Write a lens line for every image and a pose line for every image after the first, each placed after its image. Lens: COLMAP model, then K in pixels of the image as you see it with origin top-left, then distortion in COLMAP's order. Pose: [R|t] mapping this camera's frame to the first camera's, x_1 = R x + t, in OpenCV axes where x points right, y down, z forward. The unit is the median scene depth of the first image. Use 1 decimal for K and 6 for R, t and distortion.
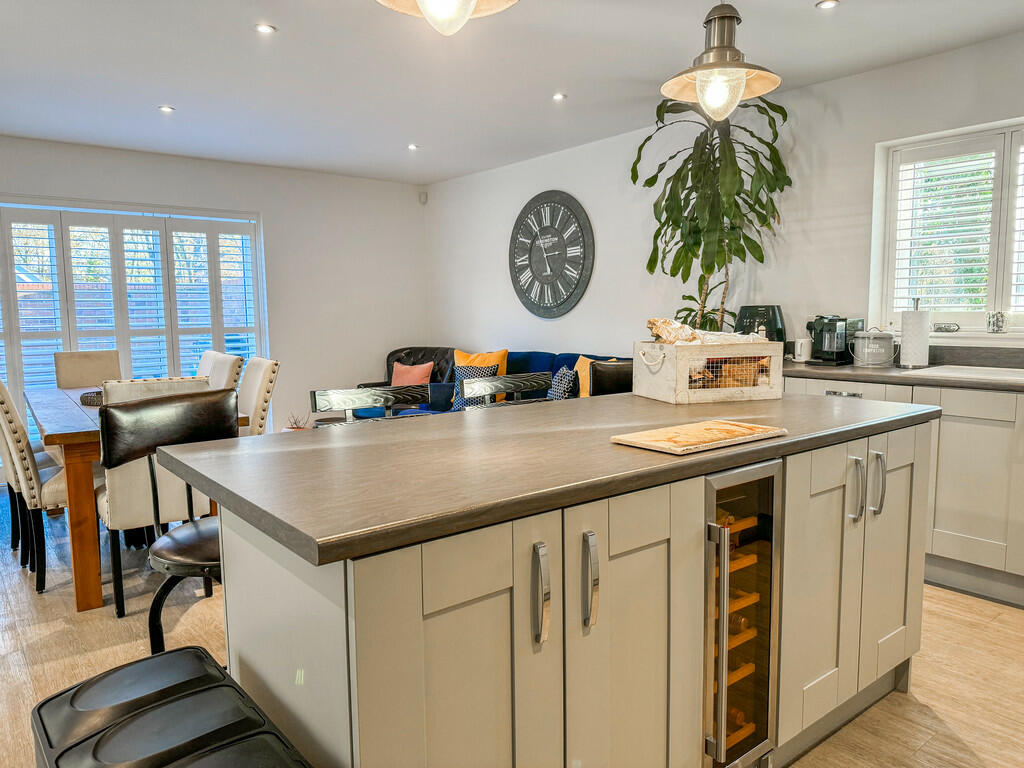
lens RADIAL K [[722.7, 0, 505.4], [0, 722.7, 389.7], [0, 0, 1]] dist [0.048892, -0.008710]
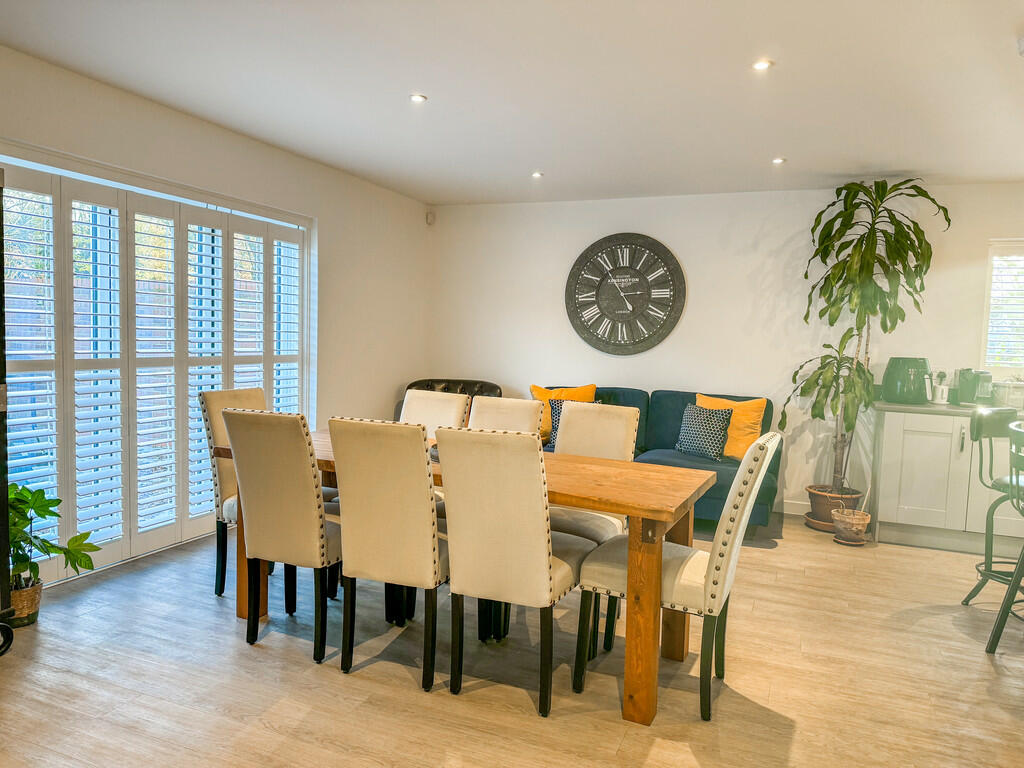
lens RADIAL K [[722.7, 0, 510.1], [0, 722.7, 380.3], [0, 0, 1]] dist [0.048892, -0.008710]
pose [[0.873359, 0.009183, 0.486991, -0.584972], [0.010677, 0.999221, -0.037989, -0.026294], [-0.486960, 0.038378, 0.872581, 0.186553]]
